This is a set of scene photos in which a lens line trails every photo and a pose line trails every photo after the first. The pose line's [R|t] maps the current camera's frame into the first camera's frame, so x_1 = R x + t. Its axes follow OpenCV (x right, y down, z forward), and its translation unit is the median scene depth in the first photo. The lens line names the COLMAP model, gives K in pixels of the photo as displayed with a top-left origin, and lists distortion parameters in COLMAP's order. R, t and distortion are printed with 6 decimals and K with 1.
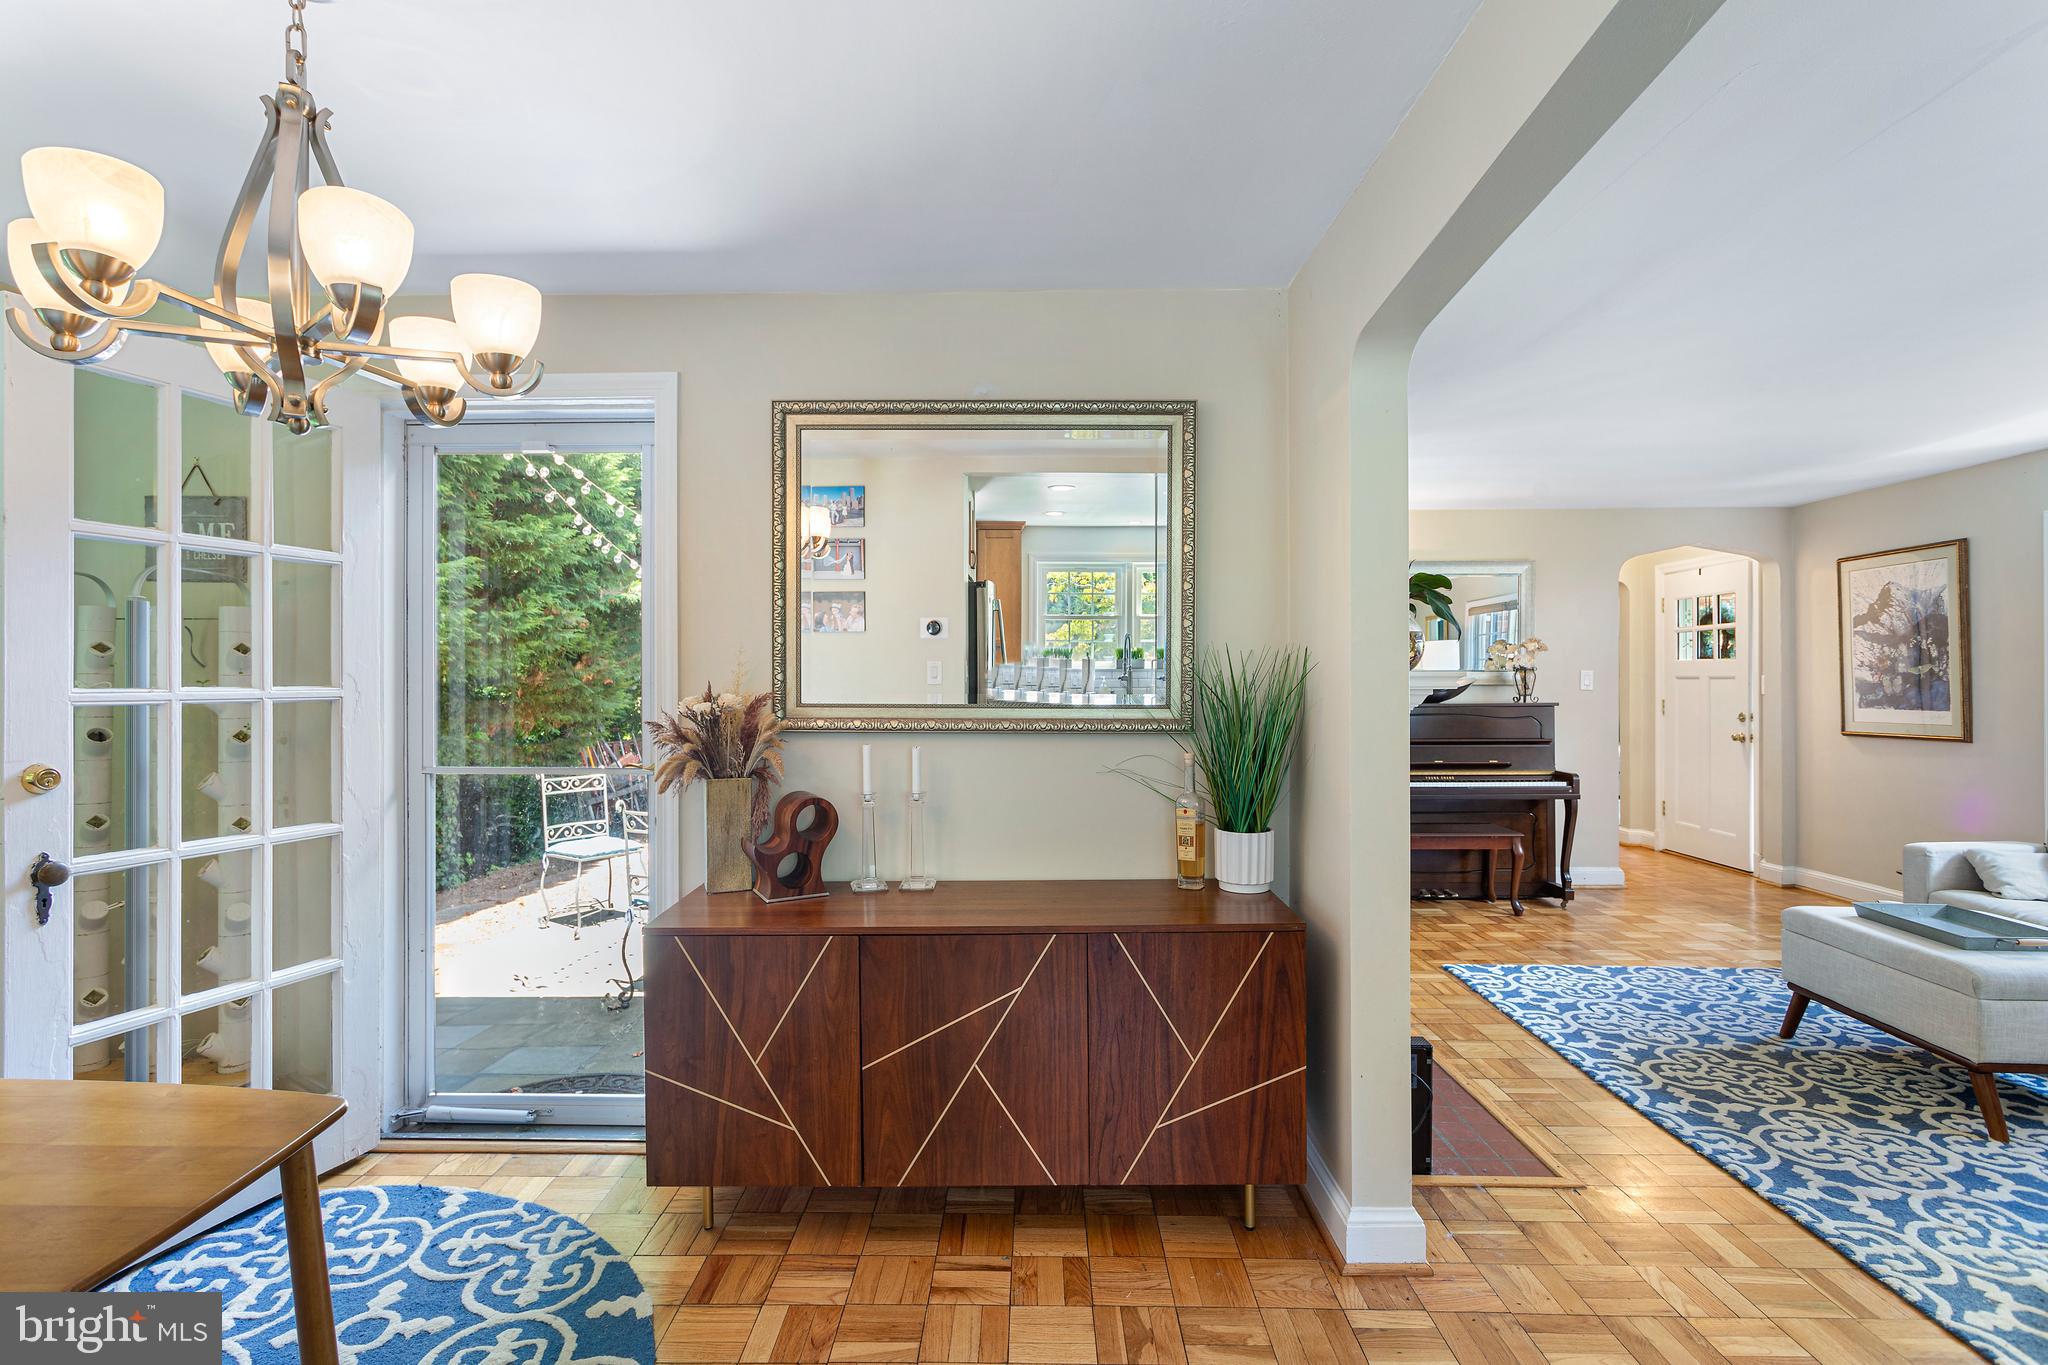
lens RADIAL K [[986.6, 0, 1002.5], [0, 986.6, 678.0], [0, 0, 1]] dist [-0.002252, 0.001507]
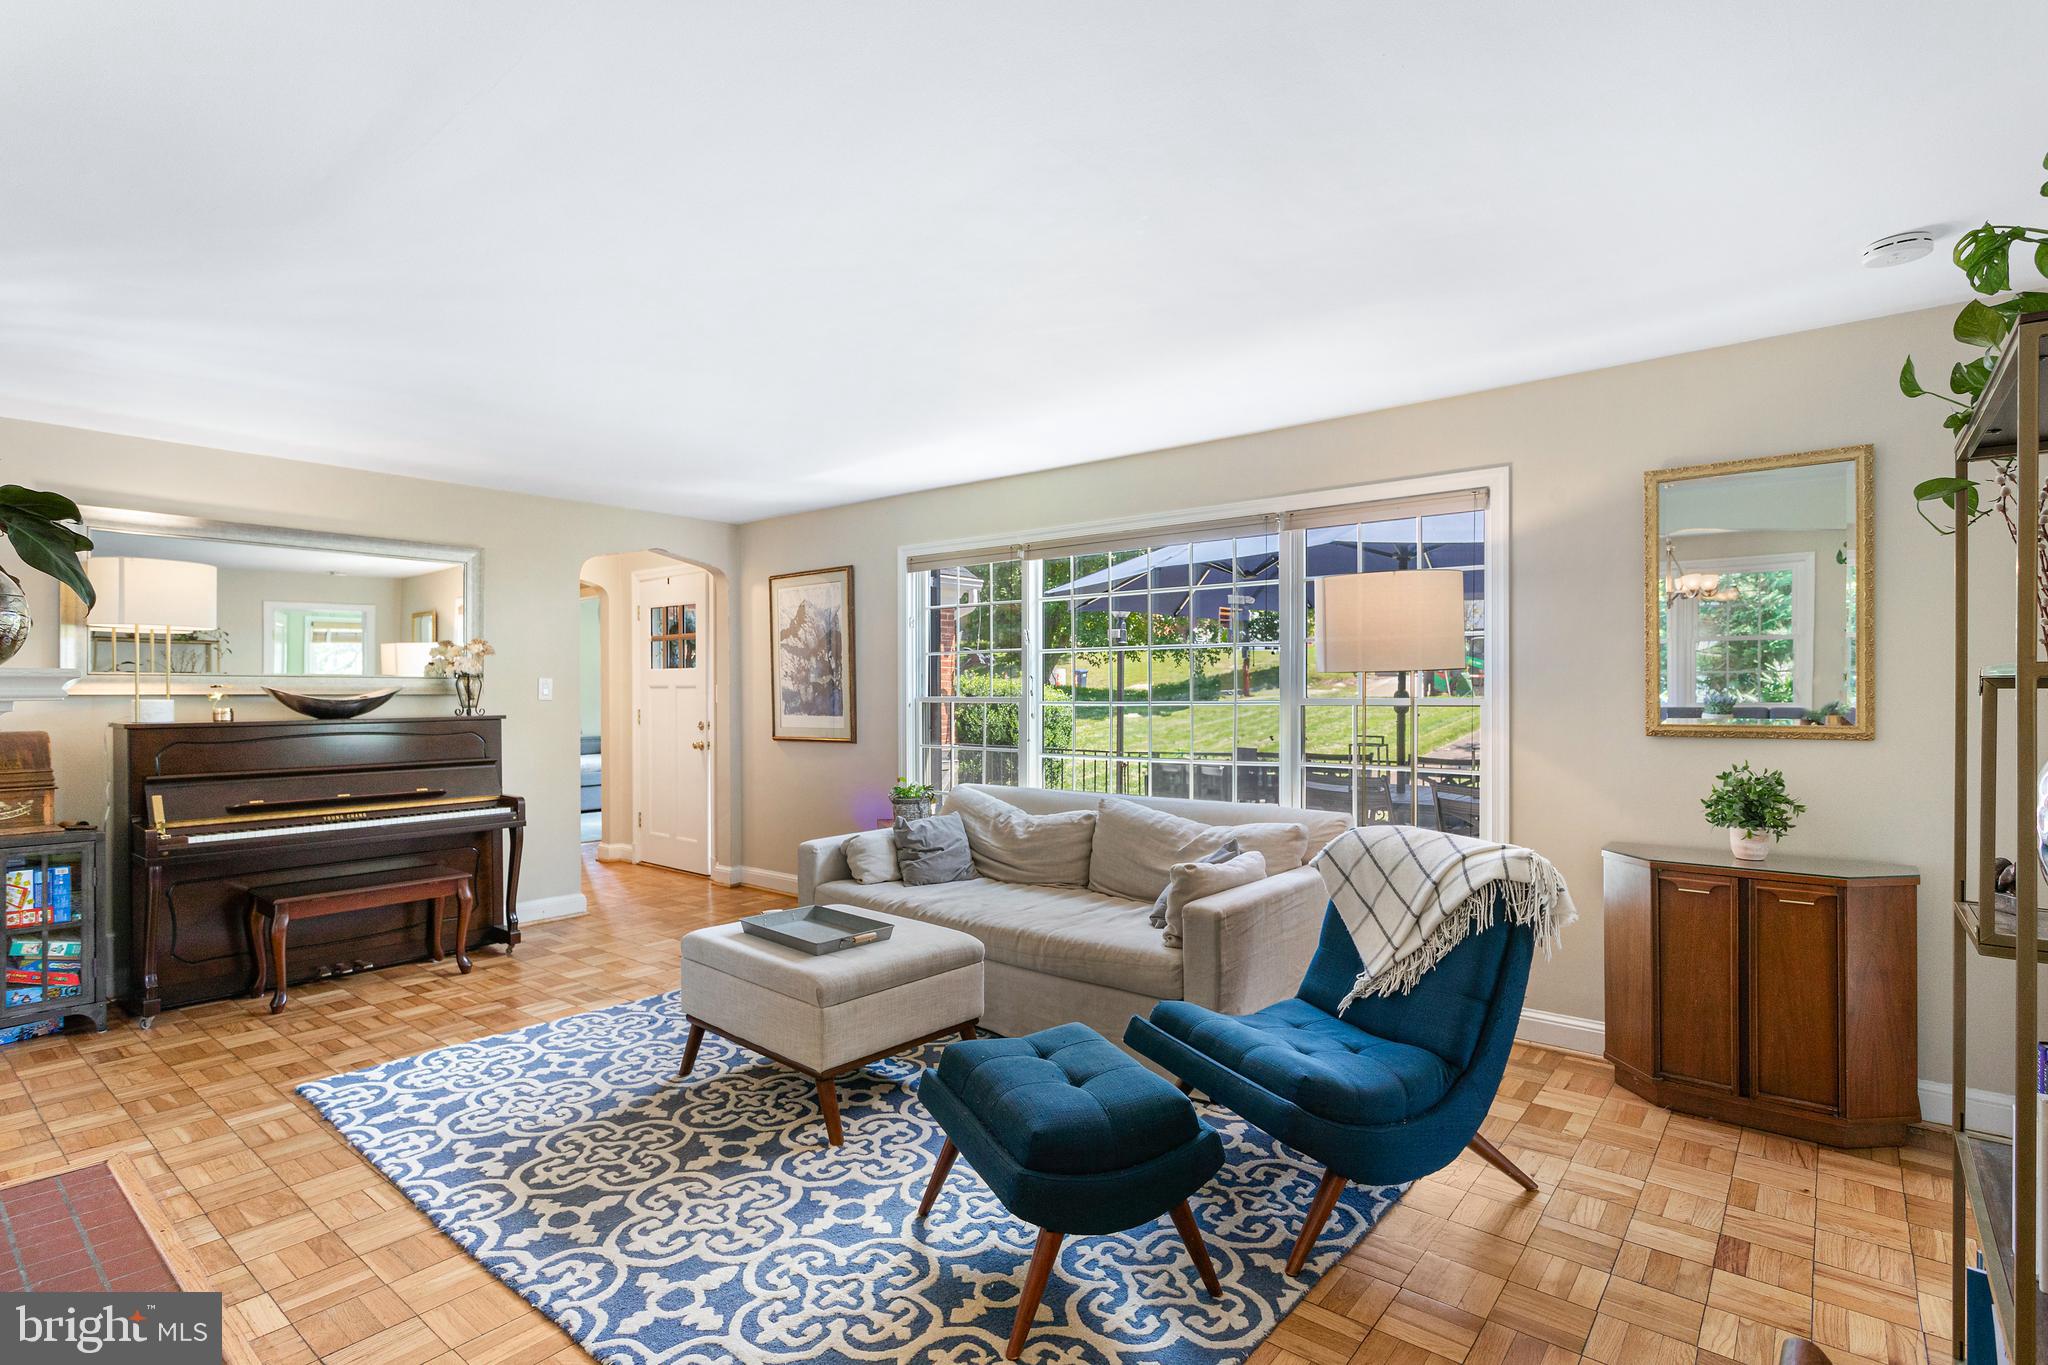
lens RADIAL K [[986.6, 0, 1029.1], [0, 986.6, 691.1], [0, 0, 1]] dist [-0.002252, 0.001507]
pose [[0.613411, -0.002618, 0.789759, 0.334984], [-0.000527, 0.999993, 0.003724, 0.000303], [-0.789764, -0.002700, 0.613405, 0.224732]]
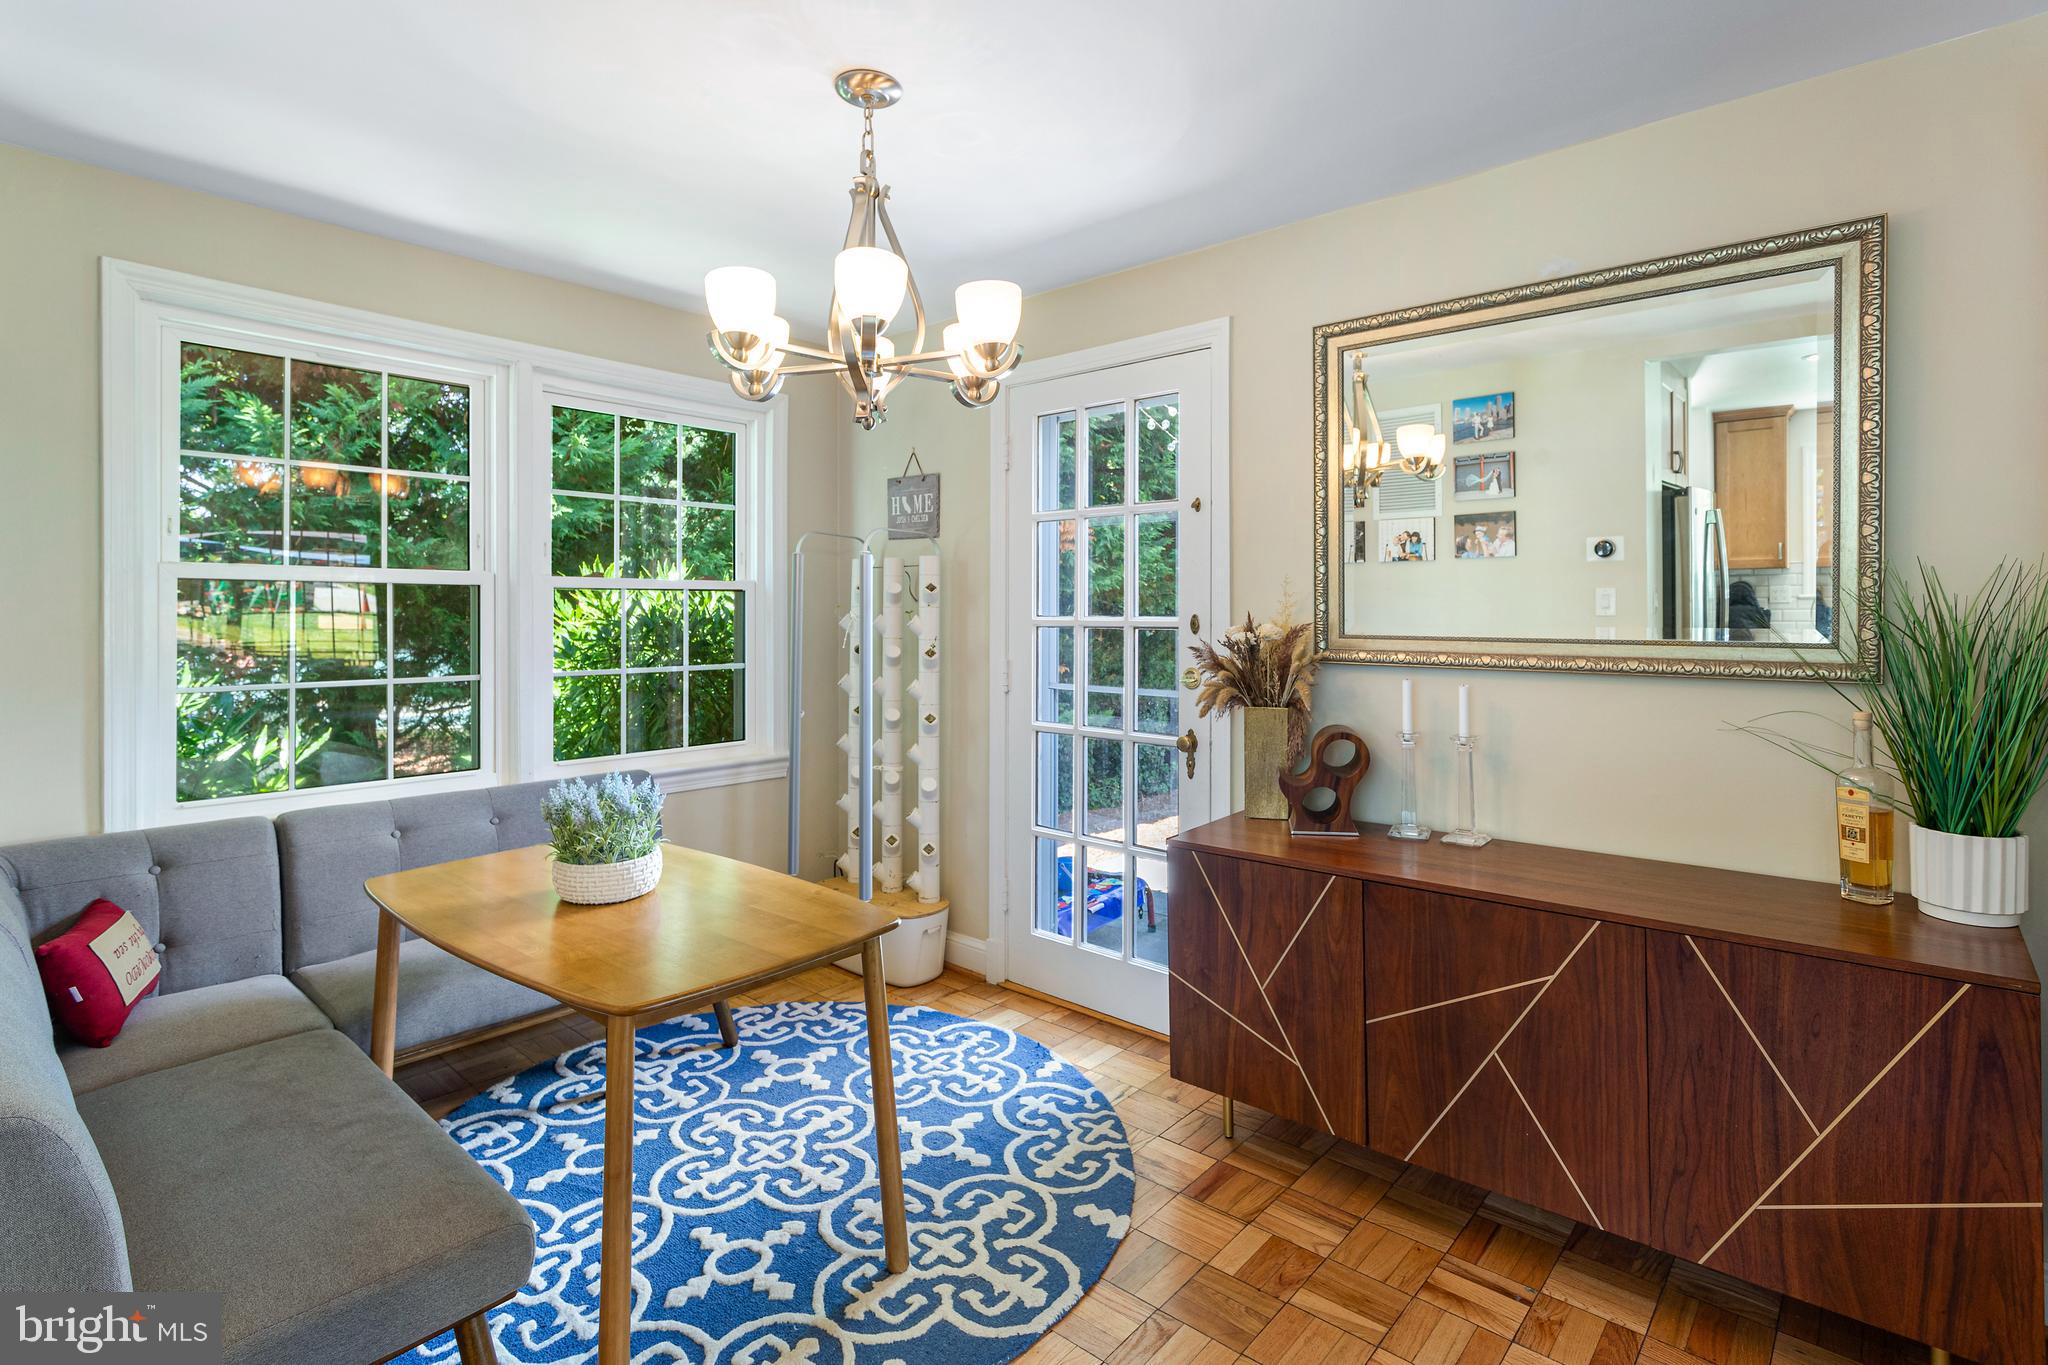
lens RADIAL K [[986.6, 0, 996.6], [0, 986.6, 610.5], [0, 0, 1]] dist [-0.002252, 0.001507]
pose [[0.754567, -0.001154, -0.656223, 0.169011], [0.001588, 0.999999, 0.000067, 0.001620], [0.656222, -0.001093, 0.754567, 0.045898]]
